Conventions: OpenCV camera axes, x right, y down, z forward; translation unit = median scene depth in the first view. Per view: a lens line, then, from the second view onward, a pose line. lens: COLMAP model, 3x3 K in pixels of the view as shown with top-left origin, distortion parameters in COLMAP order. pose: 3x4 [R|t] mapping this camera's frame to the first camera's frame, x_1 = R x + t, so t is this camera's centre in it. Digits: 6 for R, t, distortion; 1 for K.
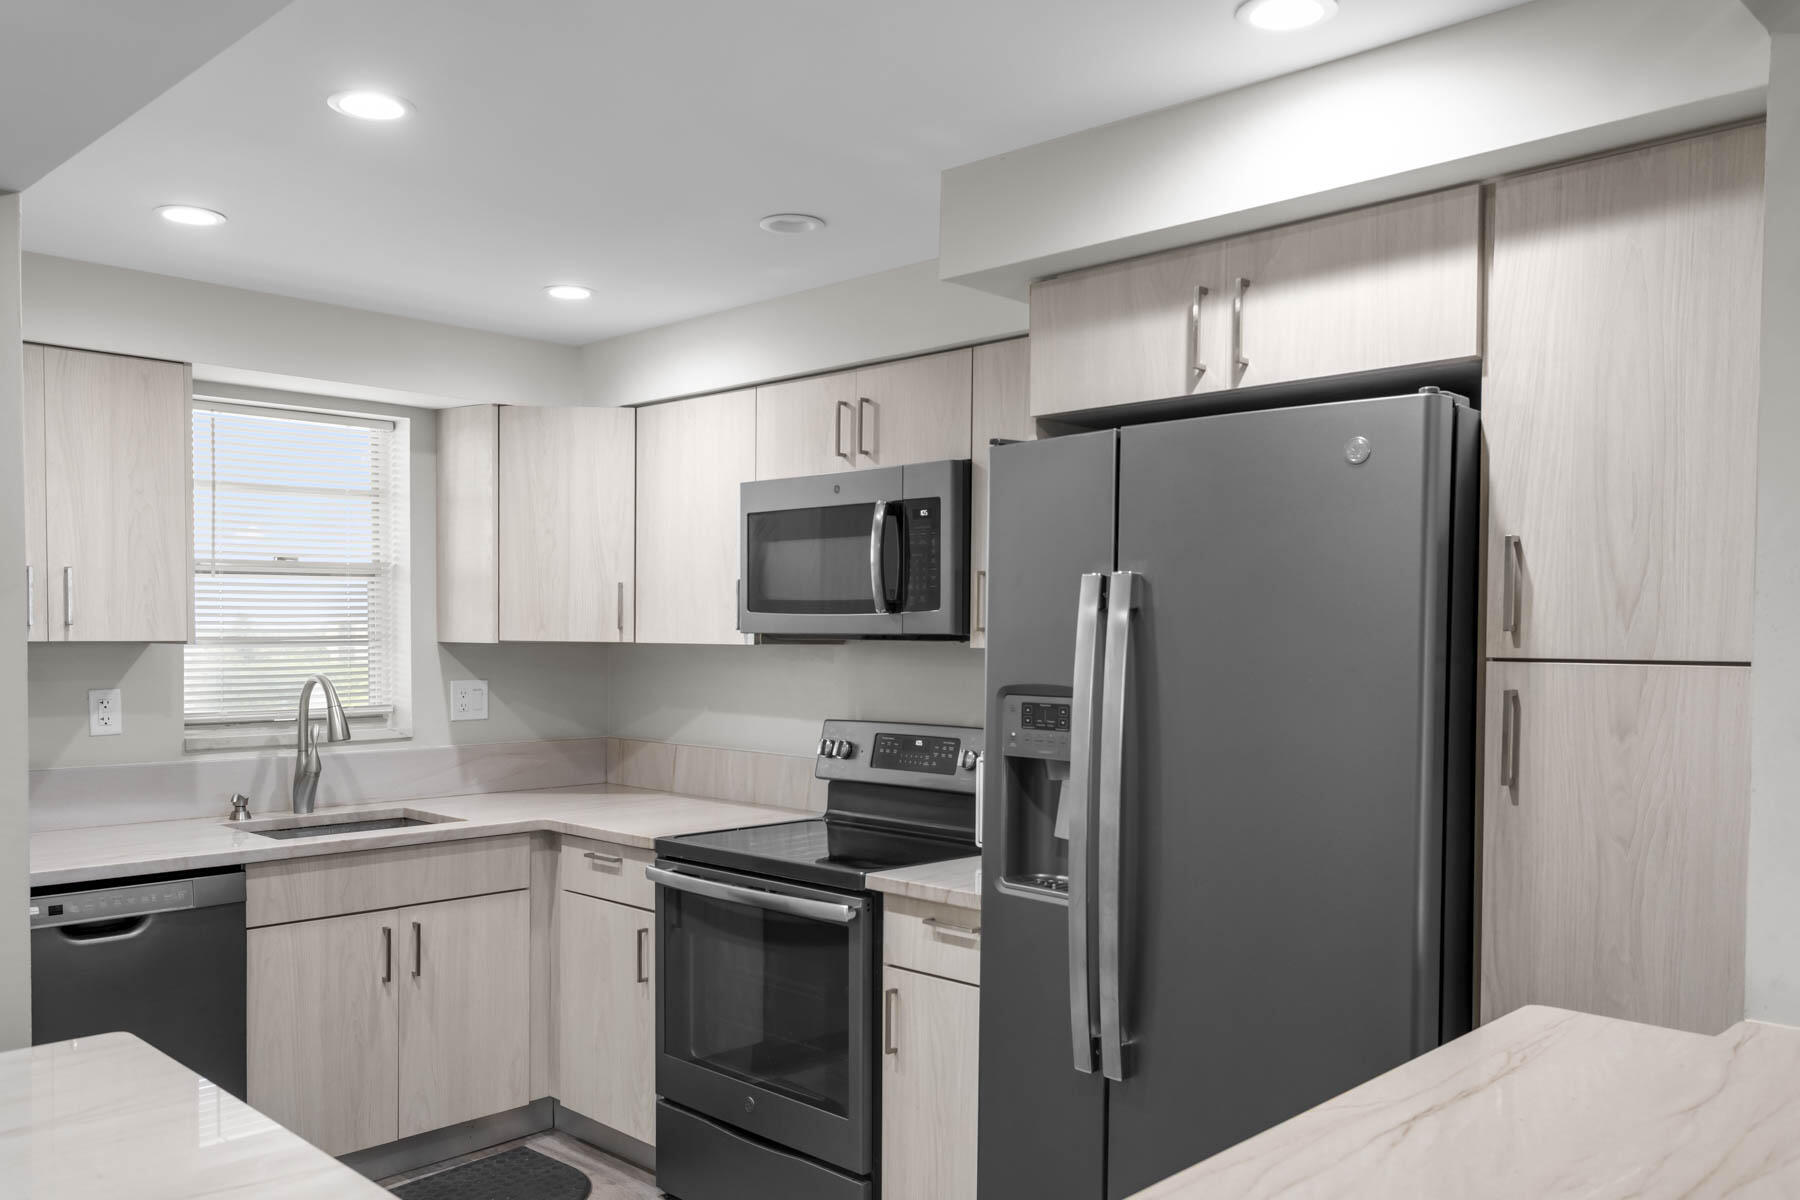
lens RADIAL K [[1439.8, 0, 924.7], [0, 1439.8, 673.0], [0, 0, 1]] dist [0.008136, -0.012131]
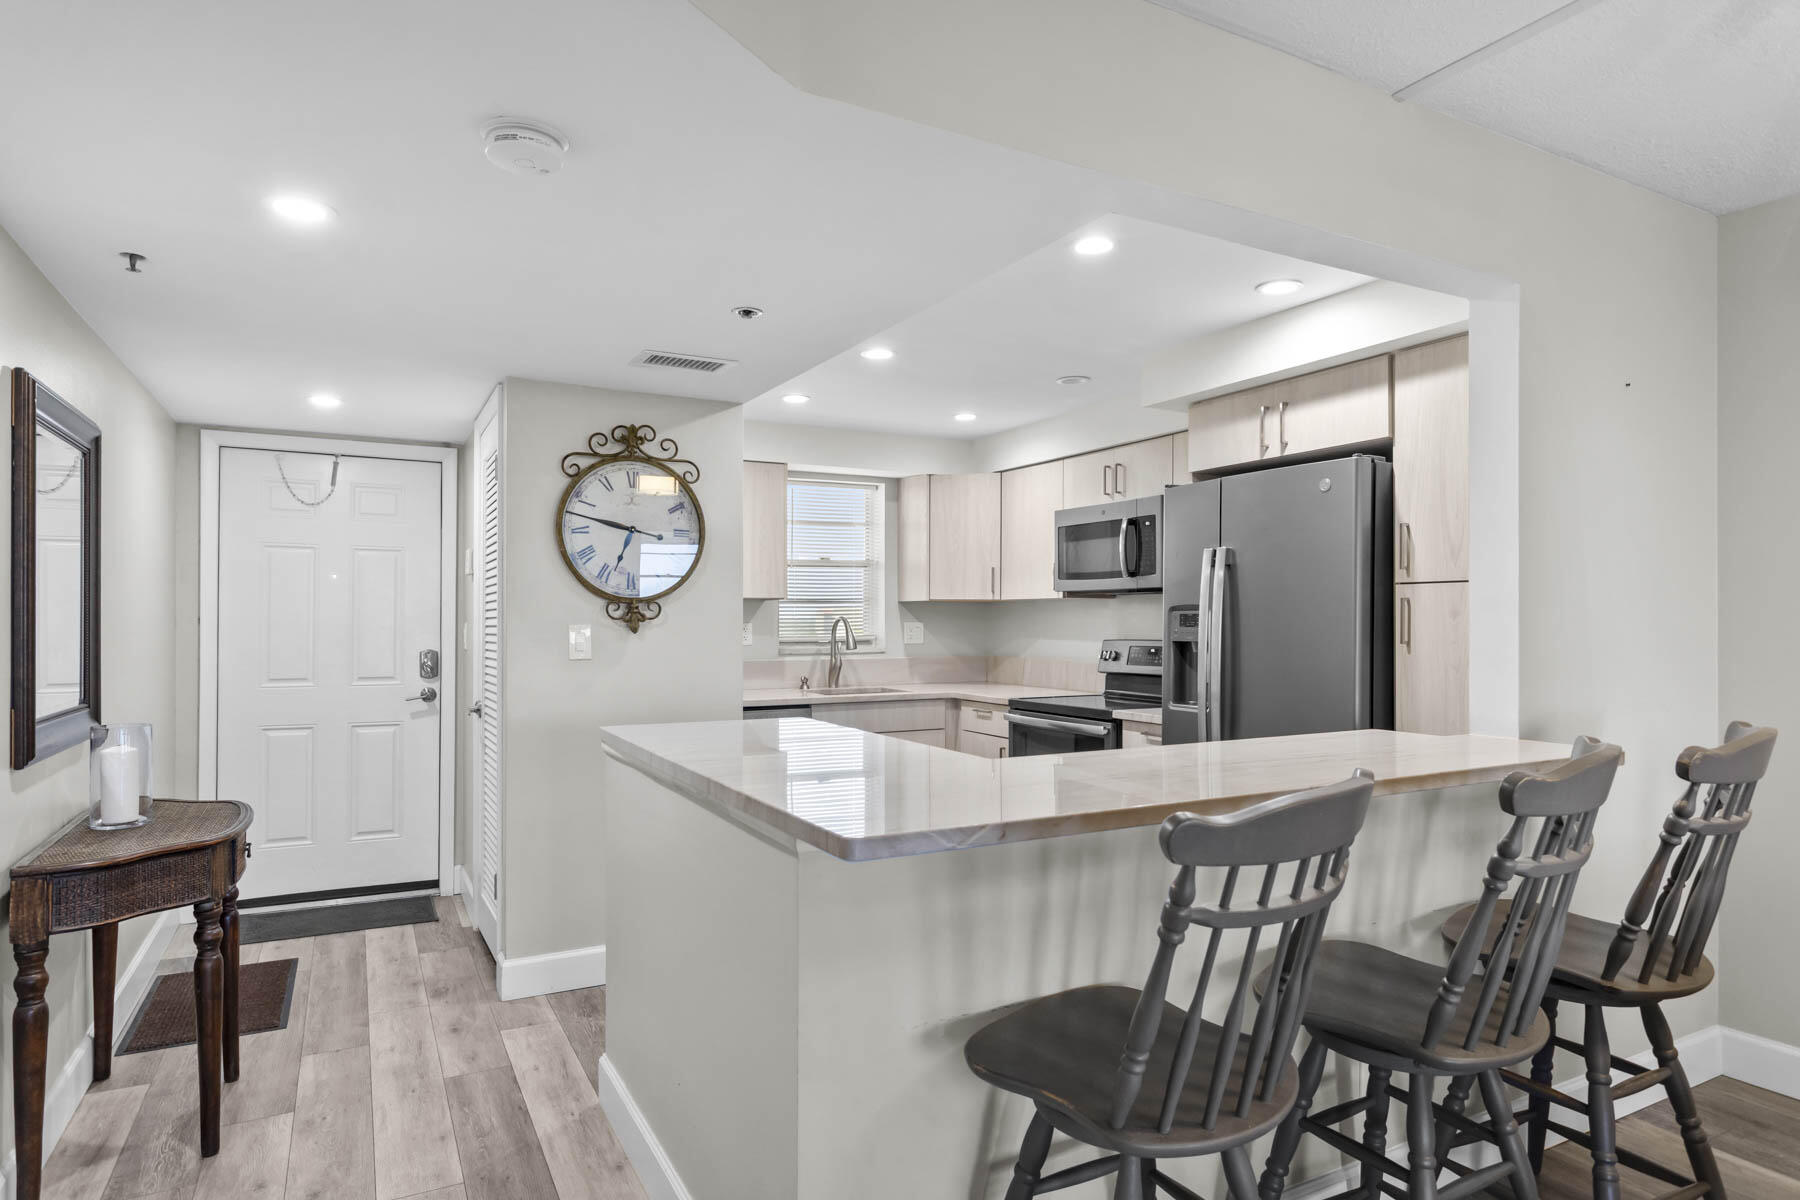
lens RADIAL K [[1036.3, 0, 898.1], [0, 1036.3, 608.1], [0, 0, 1]] dist [0.004584, 0.000430]
pose [[0.950921, -0.008477, -0.309318, 0.104848], [-0.003262, 0.999295, -0.037414, 0.049830], [0.309417, 0.036587, 0.950222, -0.373326]]
